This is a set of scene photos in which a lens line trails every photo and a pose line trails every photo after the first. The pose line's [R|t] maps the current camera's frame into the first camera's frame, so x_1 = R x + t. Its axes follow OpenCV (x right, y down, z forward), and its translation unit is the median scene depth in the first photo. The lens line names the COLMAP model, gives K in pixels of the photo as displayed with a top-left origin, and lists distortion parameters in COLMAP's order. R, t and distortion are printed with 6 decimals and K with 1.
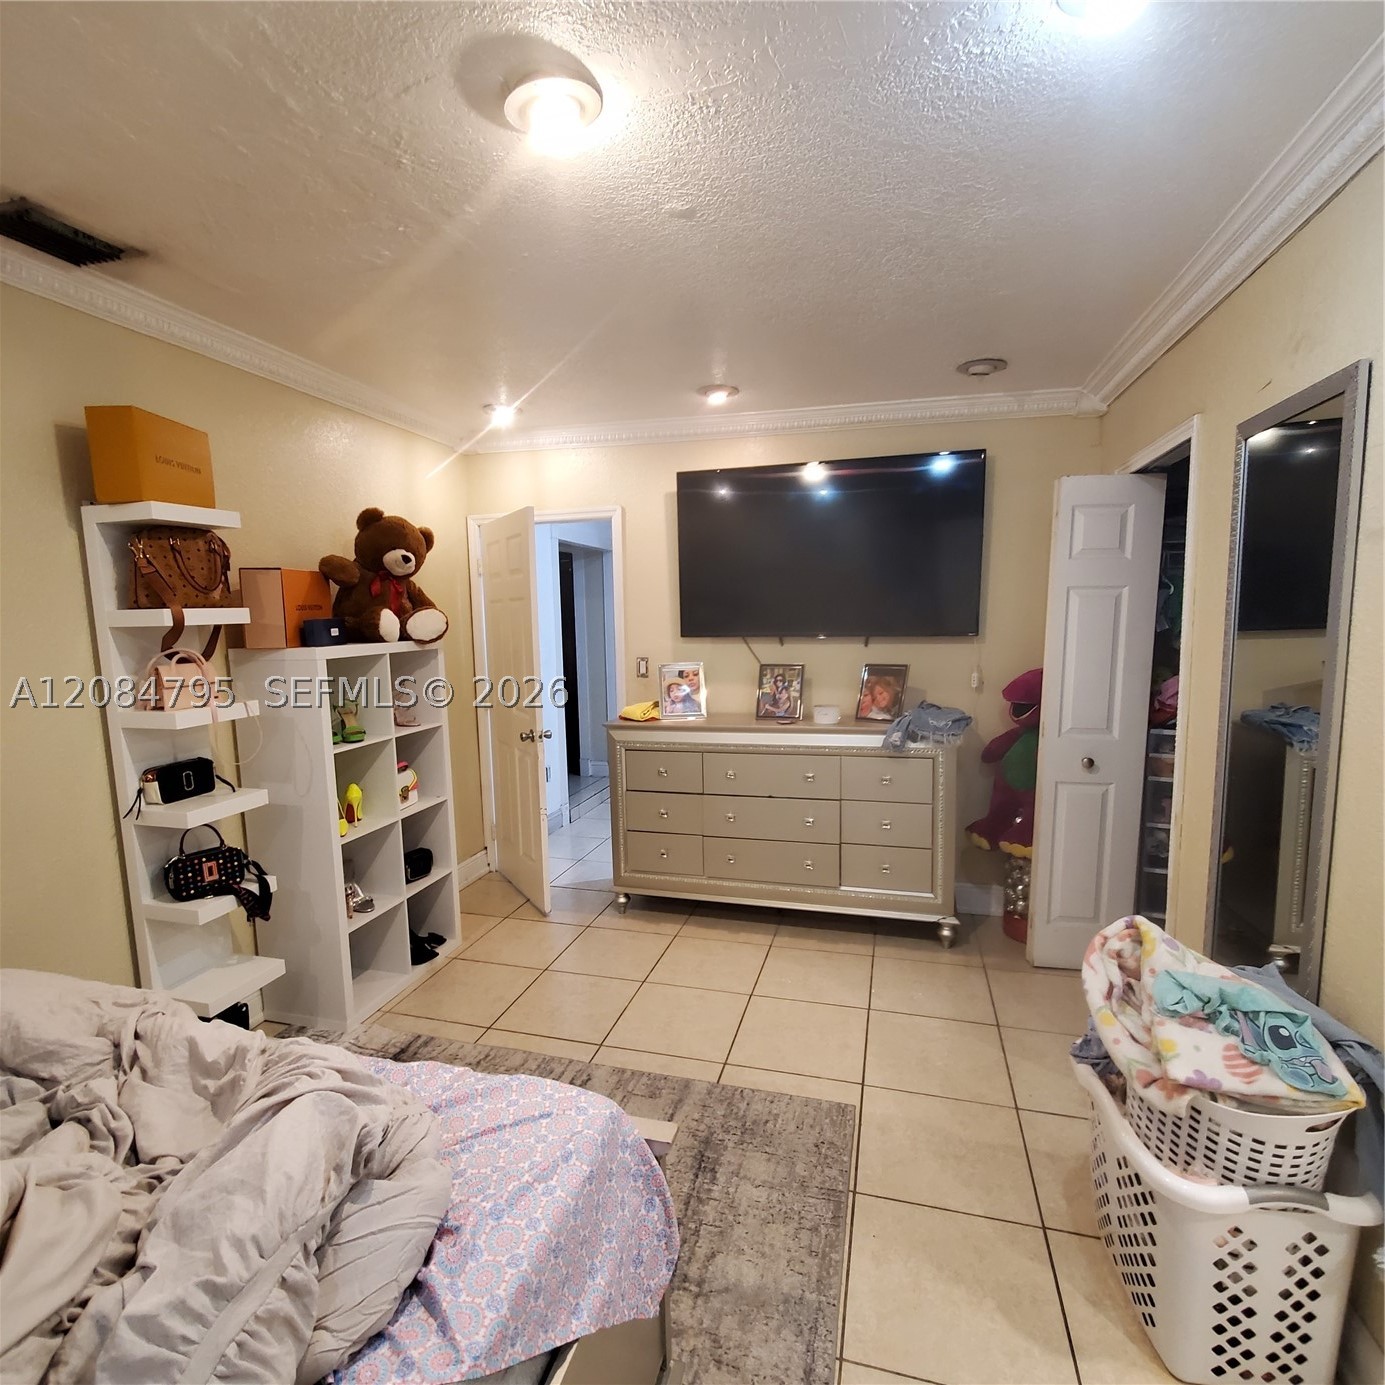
lens RADIAL K [[731.4, 0, 683.3], [0, 731.4, 696.0], [0, 0, 1]] dist [0.002187, -0.002312]
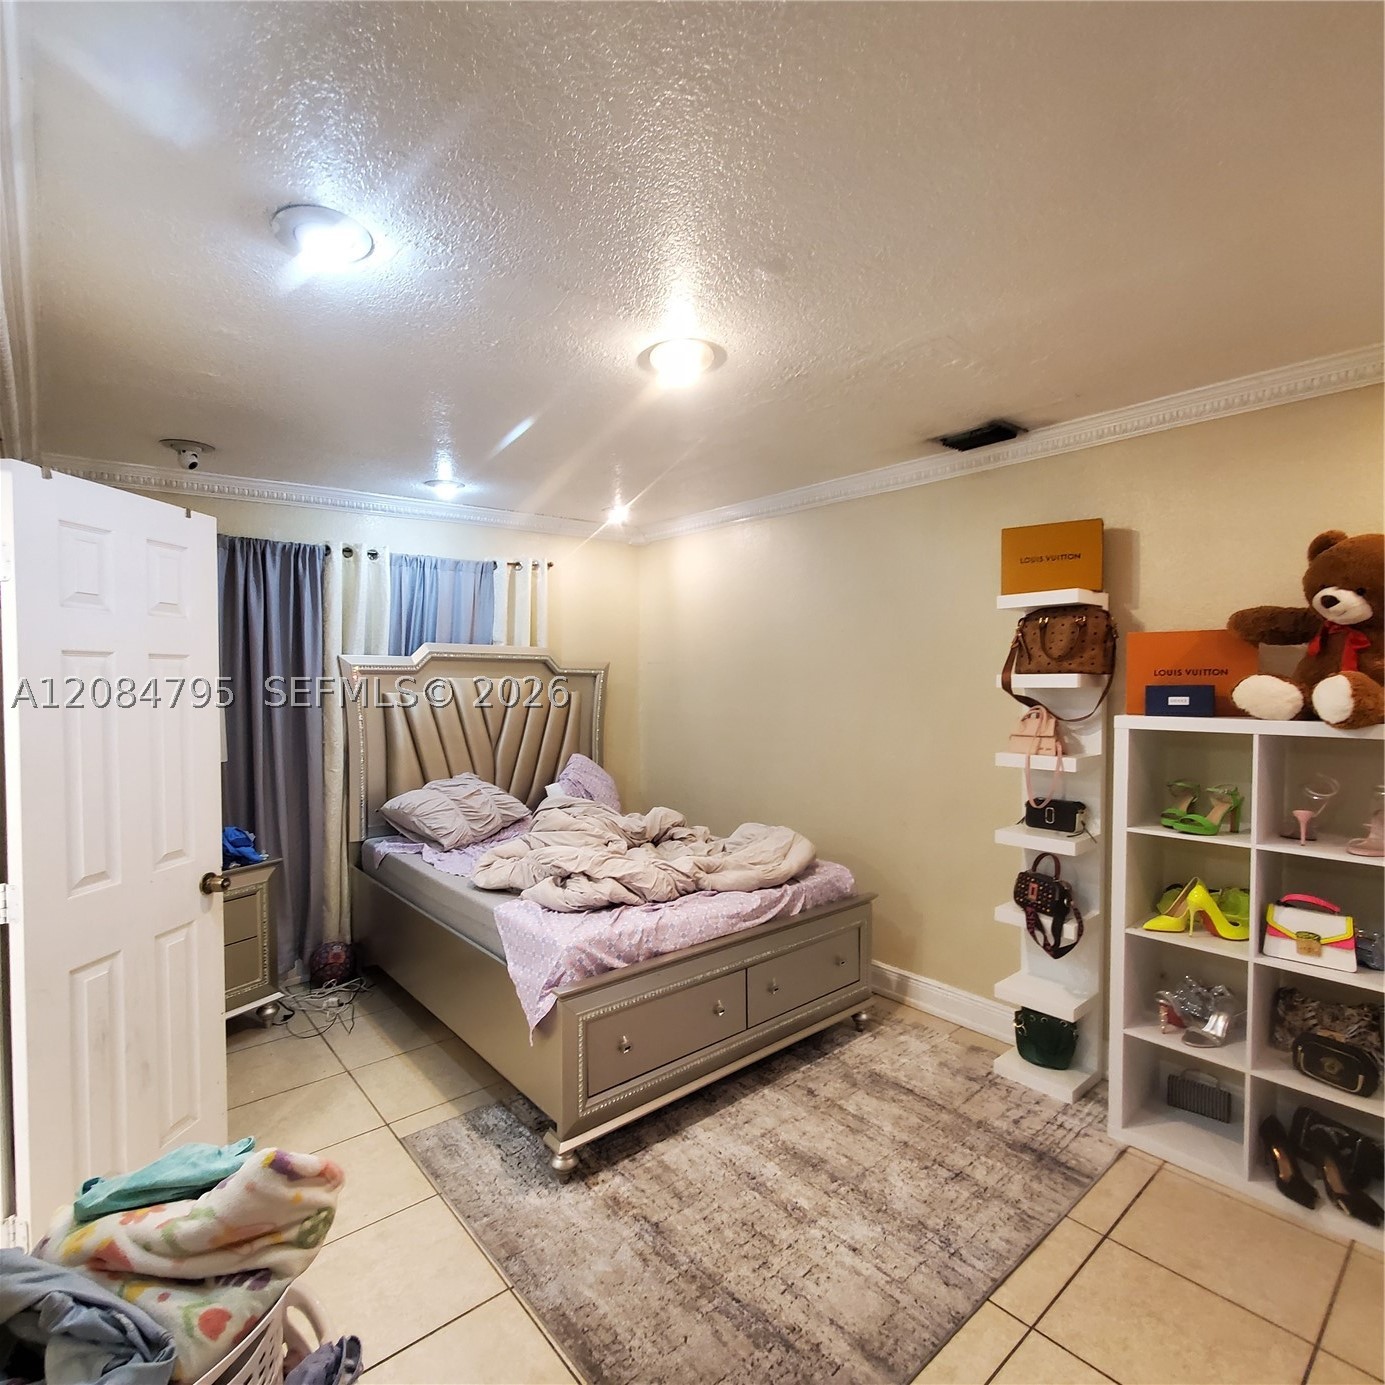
lens RADIAL K [[731.4, 0, 680.5], [0, 731.4, 703.7], [0, 0, 1]] dist [0.002187, -0.002312]
pose [[-0.549730, 0.044059, -0.834180, 0.573458], [-0.088211, 0.989963, 0.110419, -0.127586], [0.830672, 0.134284, -0.540326, 0.979184]]
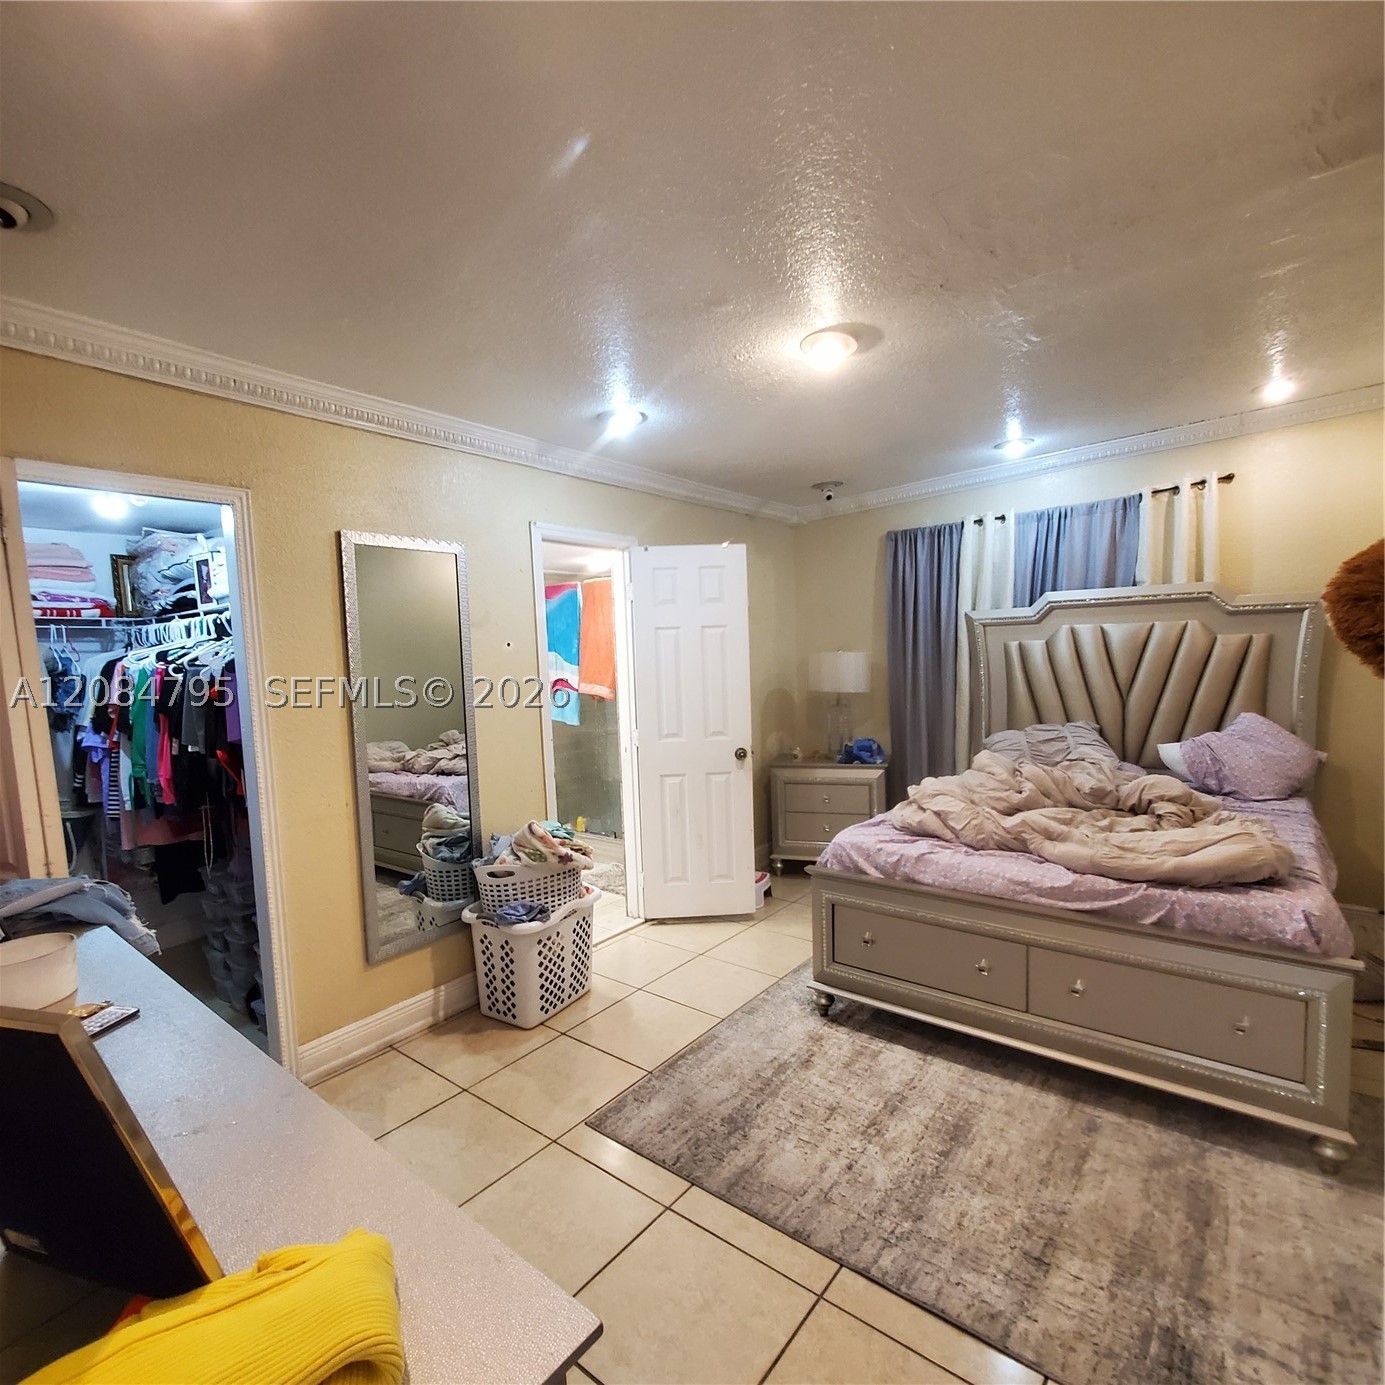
lens RADIAL K [[731.4, 0, 680.3], [0, 731.4, 697.1], [0, 0, 1]] dist [0.002187, -0.002312]
pose [[-0.926465, 0.029019, 0.375261, -0.245198], [0.096229, 0.982149, 0.161627, -0.148475], [-0.363872, 0.185853, -0.912719, 1.474262]]
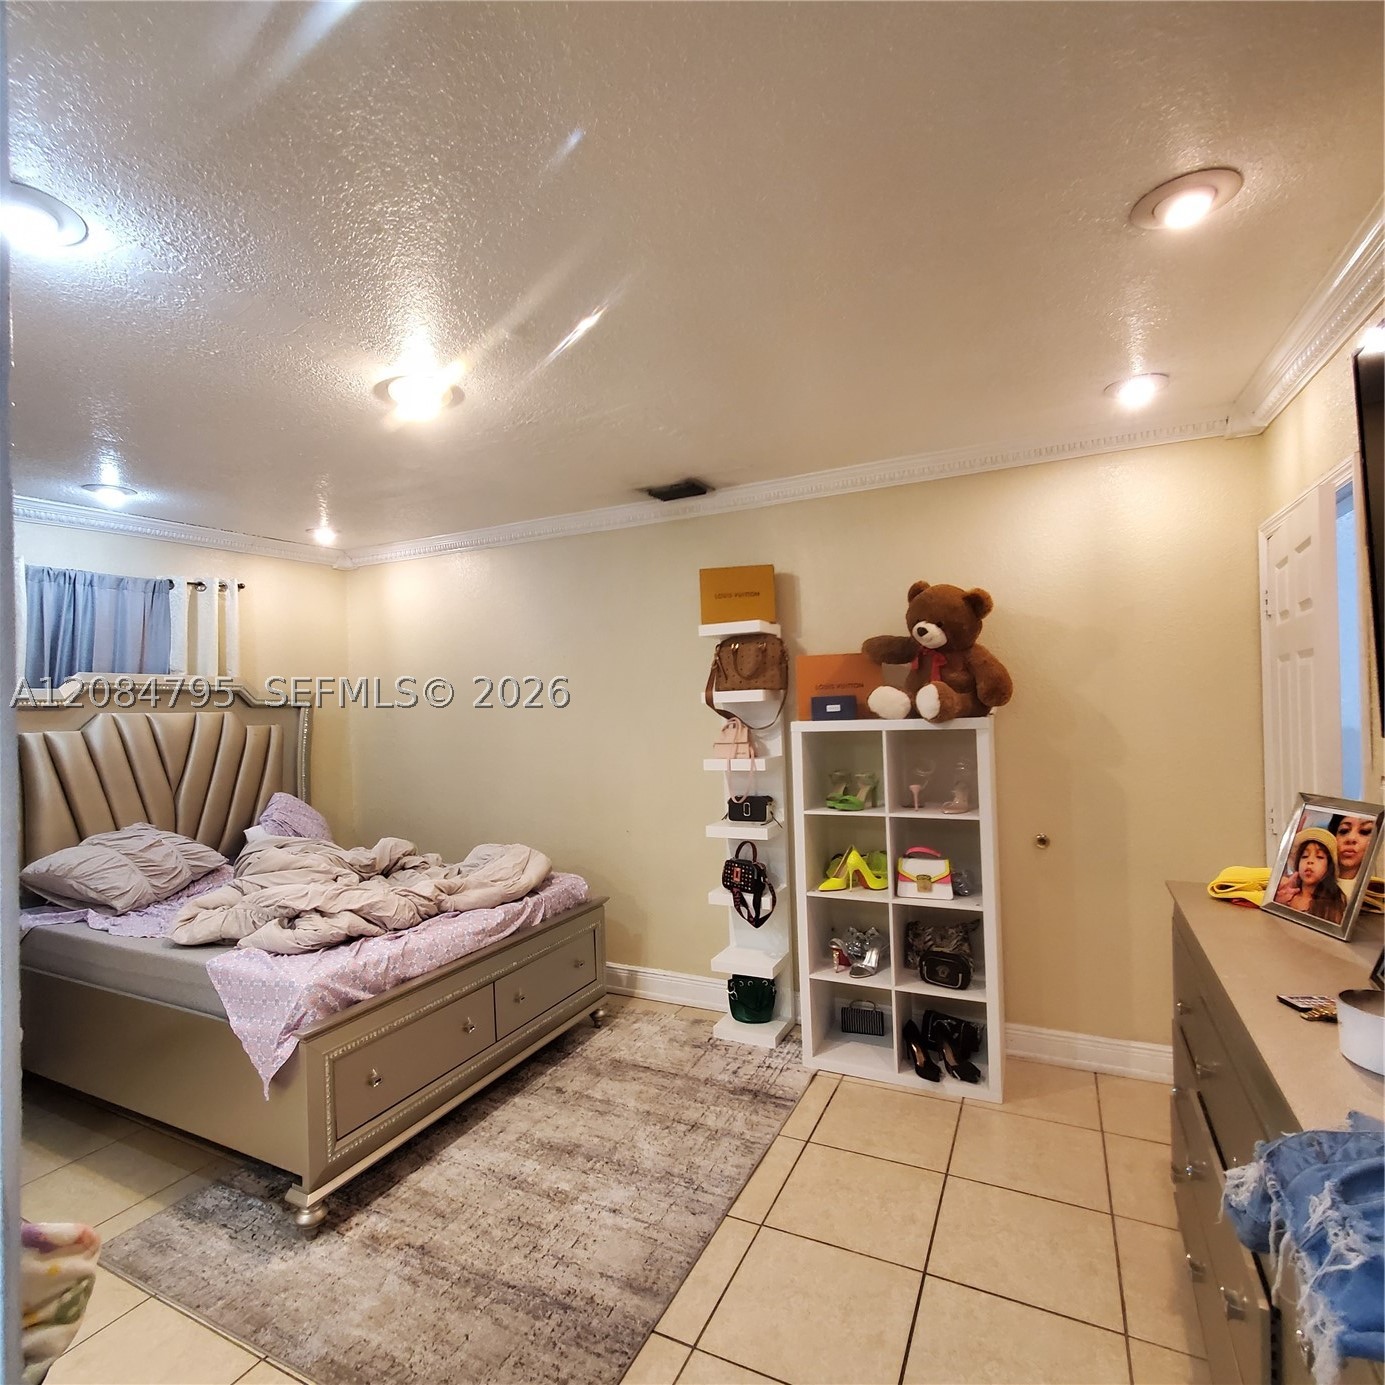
lens RADIAL K [[731.4, 0, 678.4], [0, 731.4, 702.2], [0, 0, 1]] dist [0.002187, -0.002312]
pose [[-0.180403, 0.015833, -0.983465, 0.663905], [-0.080956, 0.996239, 0.030889, -0.111456], [0.980256, 0.085190, -0.178443, 0.966960]]
